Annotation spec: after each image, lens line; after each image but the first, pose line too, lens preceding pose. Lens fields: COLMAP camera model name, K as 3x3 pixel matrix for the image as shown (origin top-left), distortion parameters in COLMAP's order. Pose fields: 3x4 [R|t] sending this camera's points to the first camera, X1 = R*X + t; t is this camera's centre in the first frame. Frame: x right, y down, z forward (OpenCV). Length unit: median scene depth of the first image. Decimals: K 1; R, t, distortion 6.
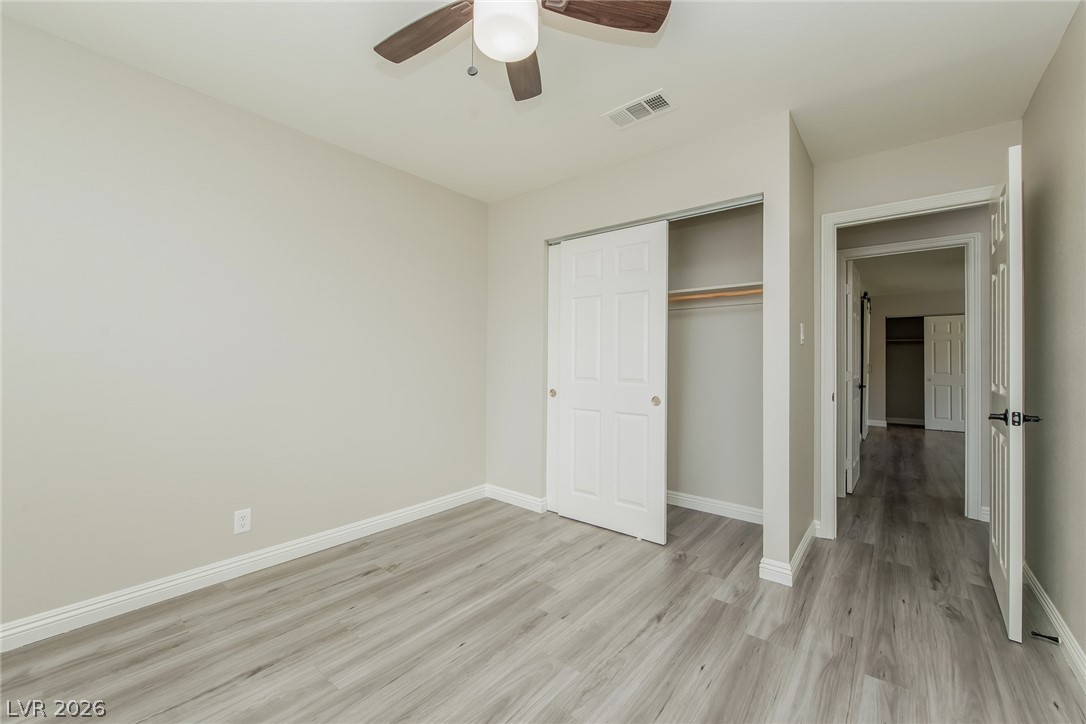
lens RADIAL K [[434.9, 0, 549.1], [0, 434.9, 364.8], [0, 0, 1]] dist [0.002262, -0.001585]
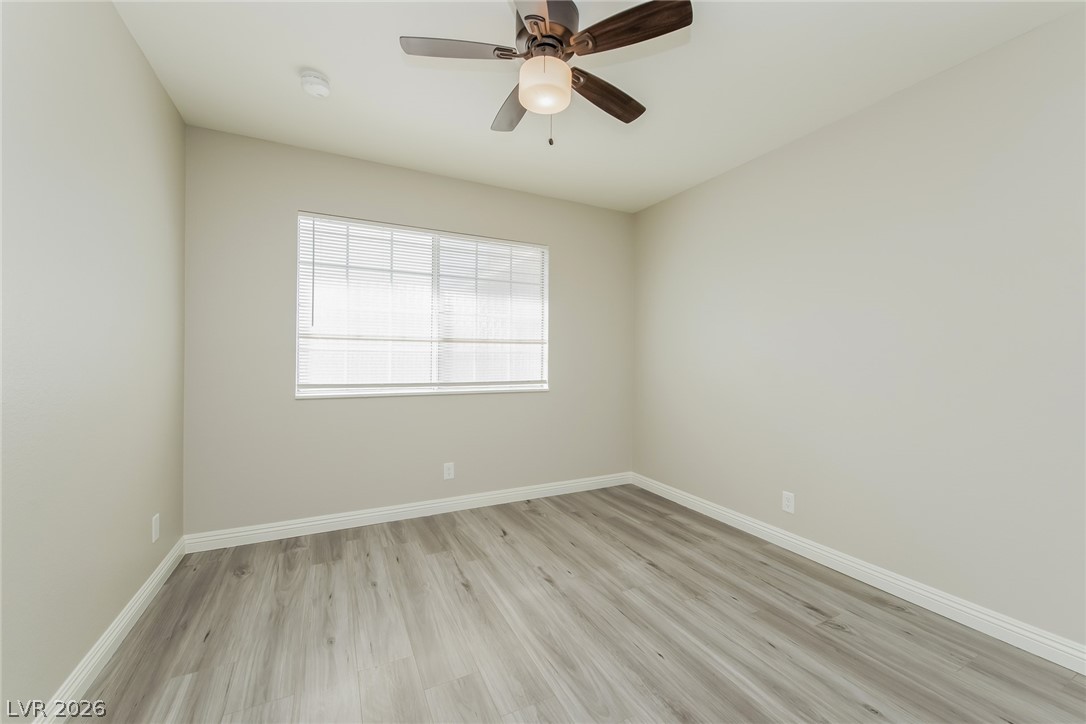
lens RADIAL K [[434.9, 0, 542.0], [0, 434.9, 358.7], [0, 0, 1]] dist [0.002262, -0.001585]
pose [[-0.428182, -0.010316, -0.903634, 0.718863], [-0.017197, 0.999847, -0.003265, -0.000363], [0.903529, 0.014142, -0.428293, 1.071934]]
